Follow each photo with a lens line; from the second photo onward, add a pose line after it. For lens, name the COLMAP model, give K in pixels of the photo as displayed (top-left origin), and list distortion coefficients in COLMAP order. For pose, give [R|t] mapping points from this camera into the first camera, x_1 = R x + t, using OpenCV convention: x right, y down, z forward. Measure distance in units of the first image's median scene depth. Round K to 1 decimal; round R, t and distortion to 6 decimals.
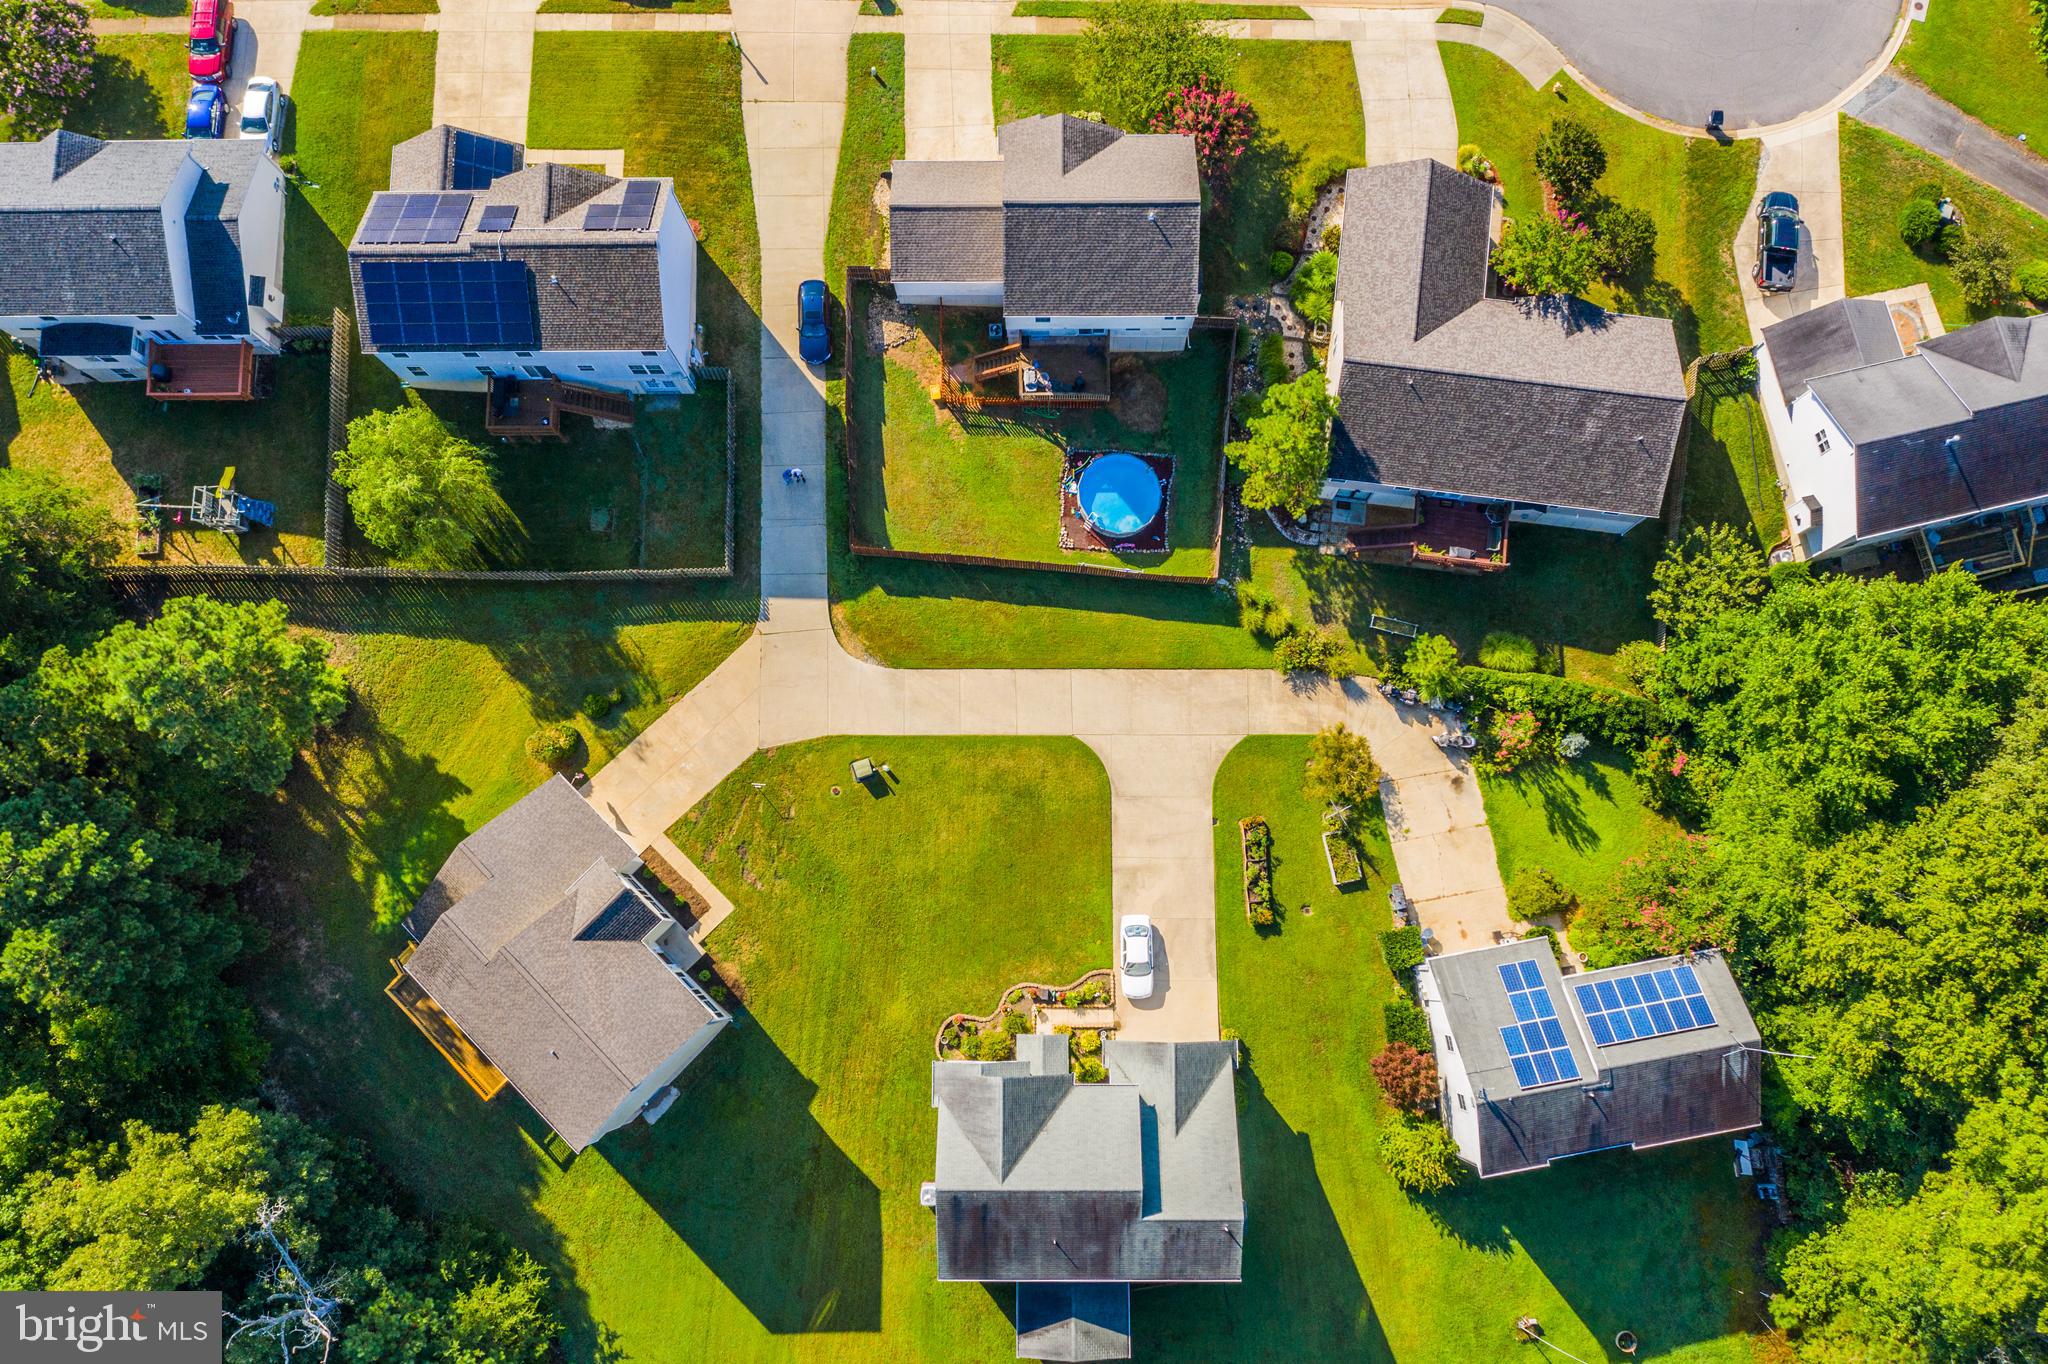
lens RADIAL K [[1618.8, 0, 1021.2], [0, 1618.8, 679.9], [0, 0, 1]] dist [-0.007627, 0.000243]
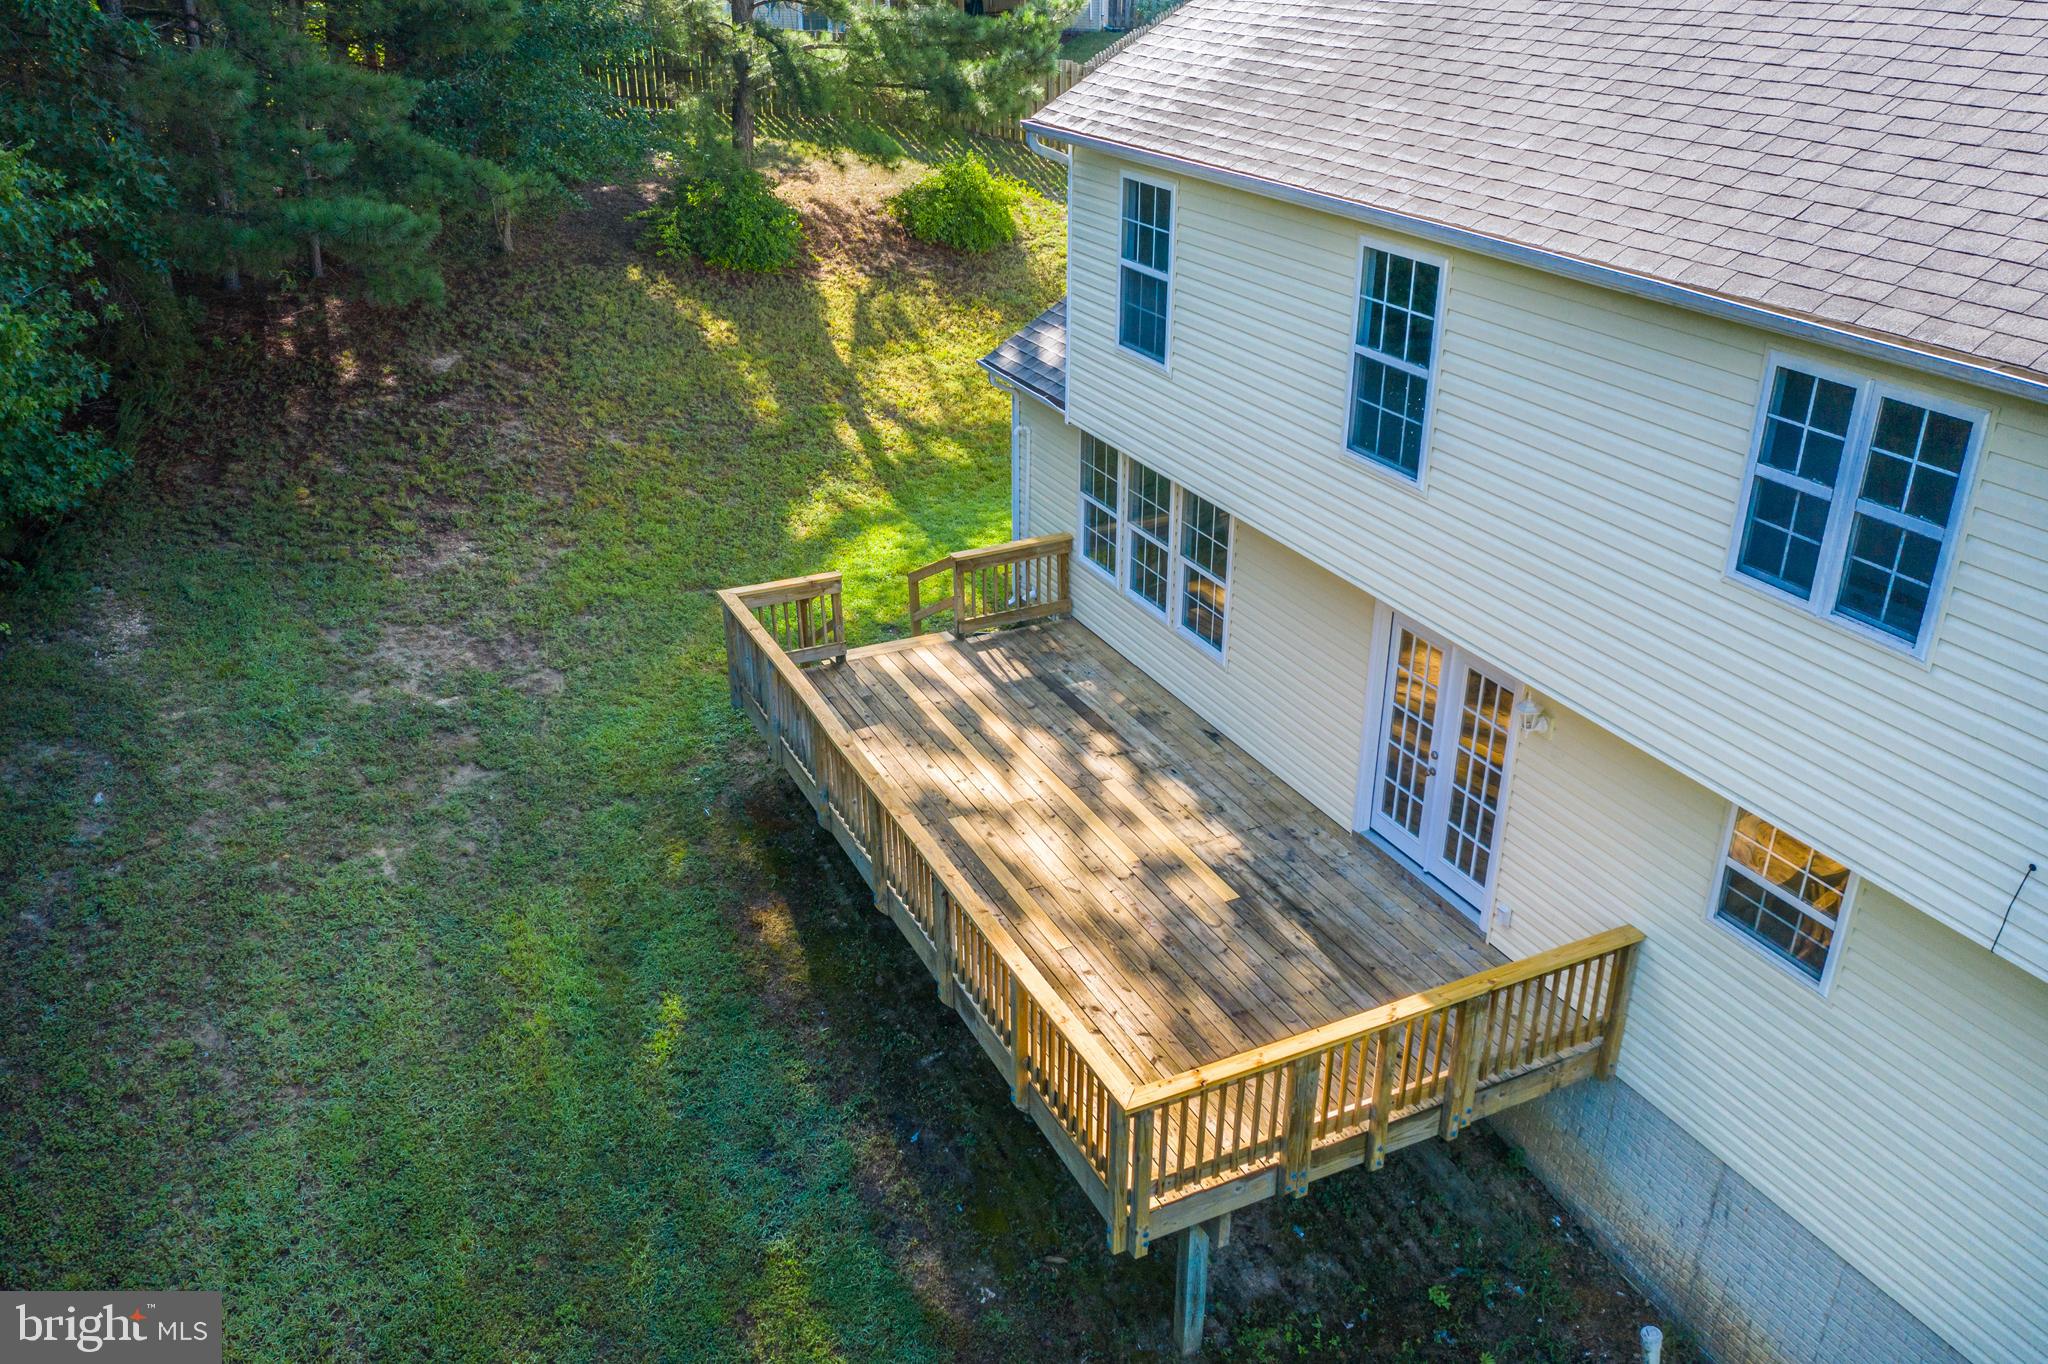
lens RADIAL K [[1618.8, 0, 1021.2], [0, 1618.8, 679.9], [0, 0, 1]] dist [-0.007627, 0.000243]
pose [[0.940203, 0.157029, -0.302260, -0.295828], [-0.337682, 0.545940, -0.766760, 0.314040], [0.044613, 0.822977, 0.566320, 0.871865]]
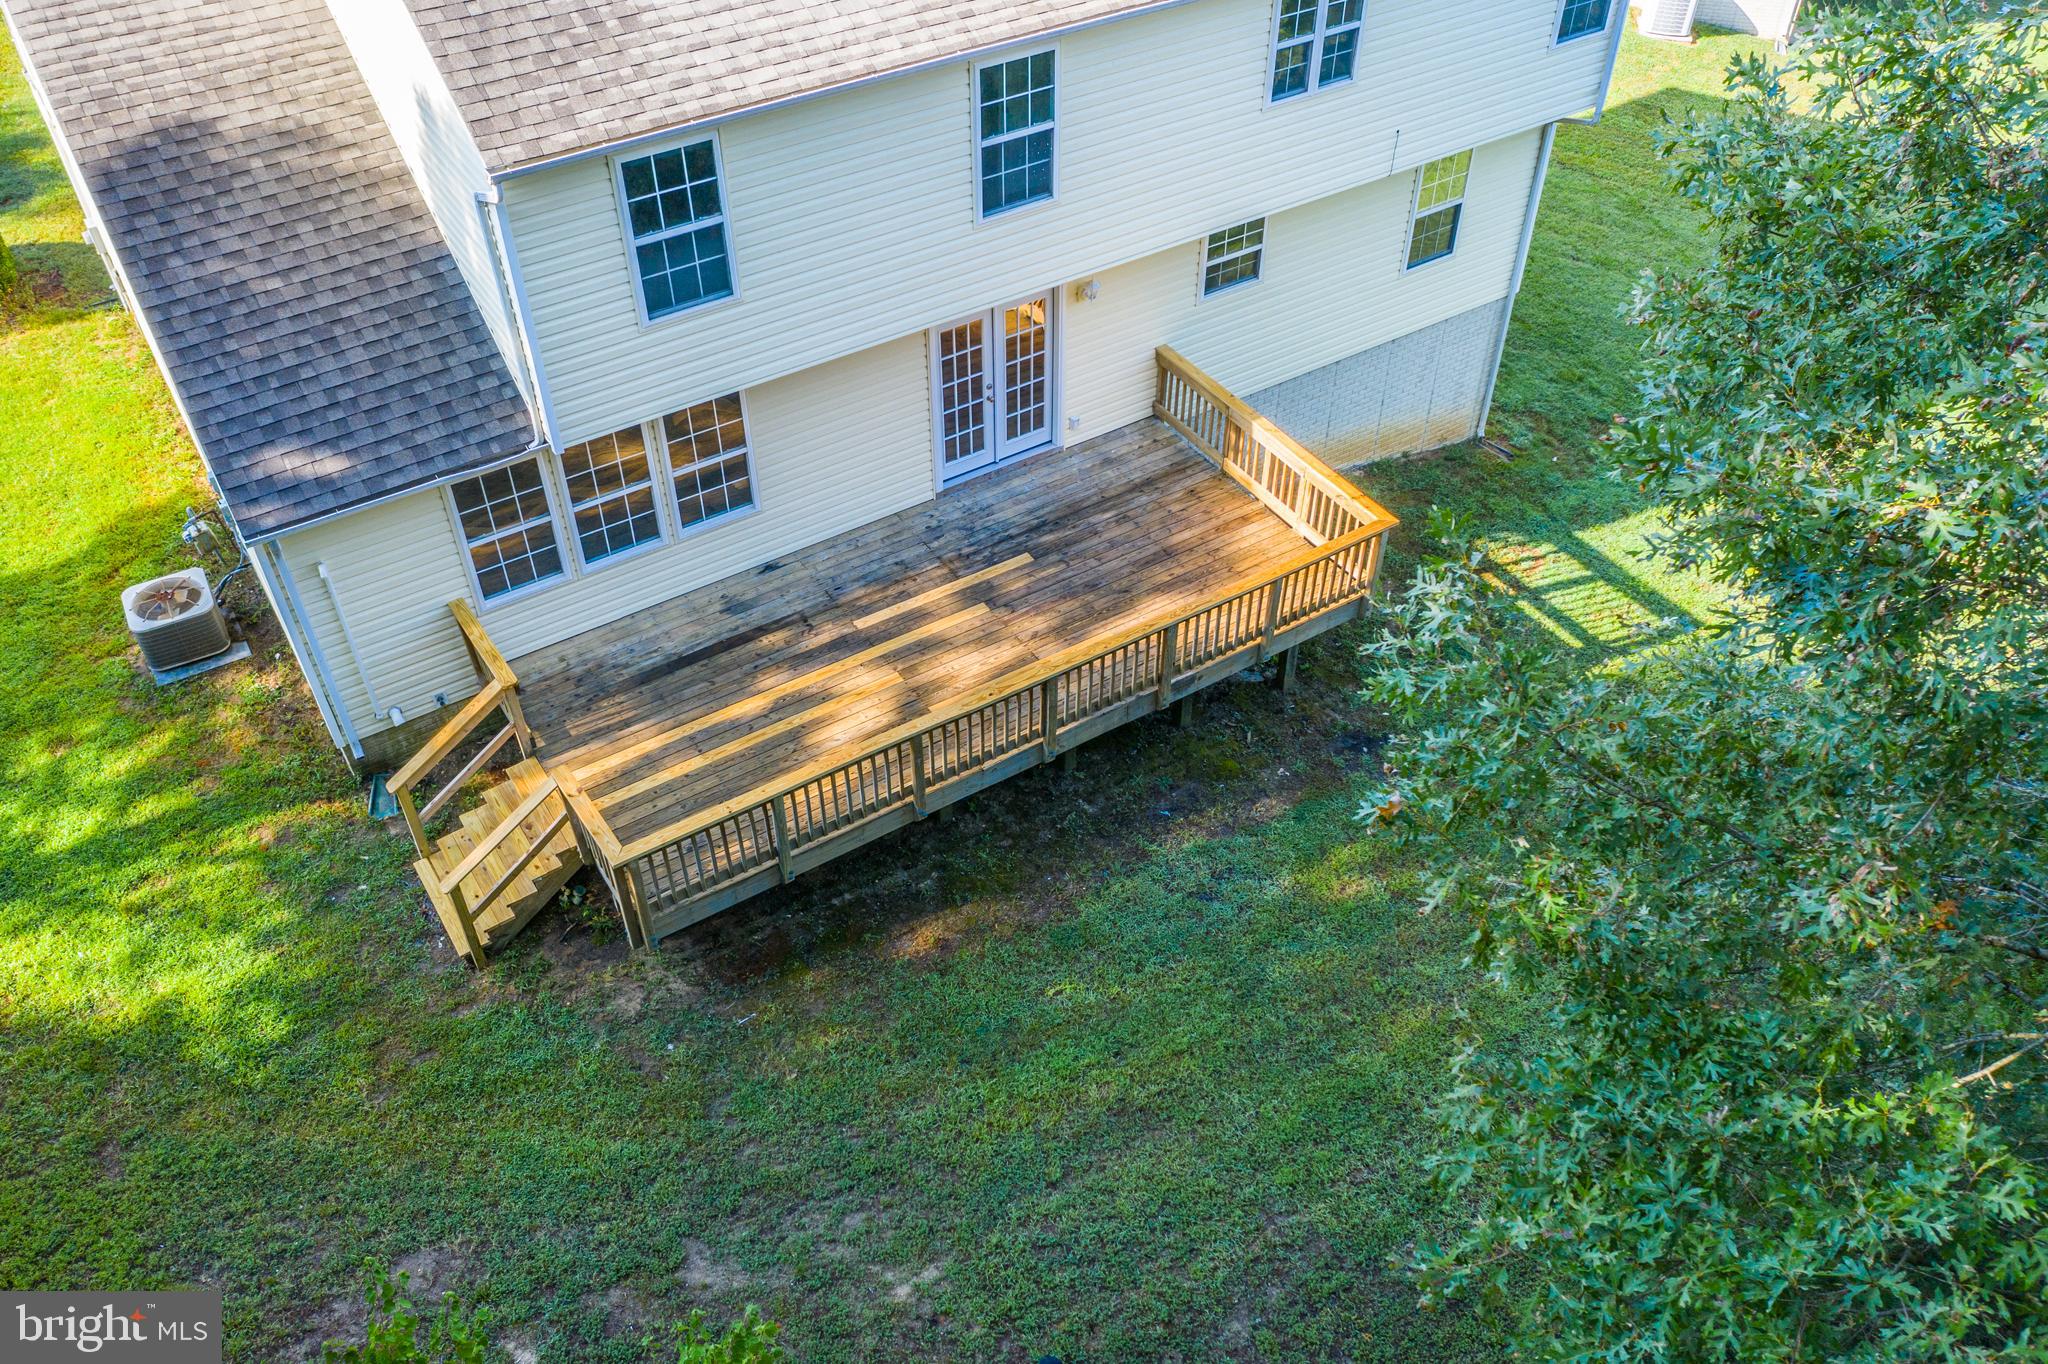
lens RADIAL K [[1618.8, 0, 1021.2], [0, 1618.8, 679.9], [0, 0, 1]] dist [-0.007627, 0.000243]
pose [[0.219433, -0.661213, 0.717388, -0.464374], [0.963234, 0.263659, -0.051618, 0.222623], [-0.155016, 0.702339, 0.694759, 0.846652]]
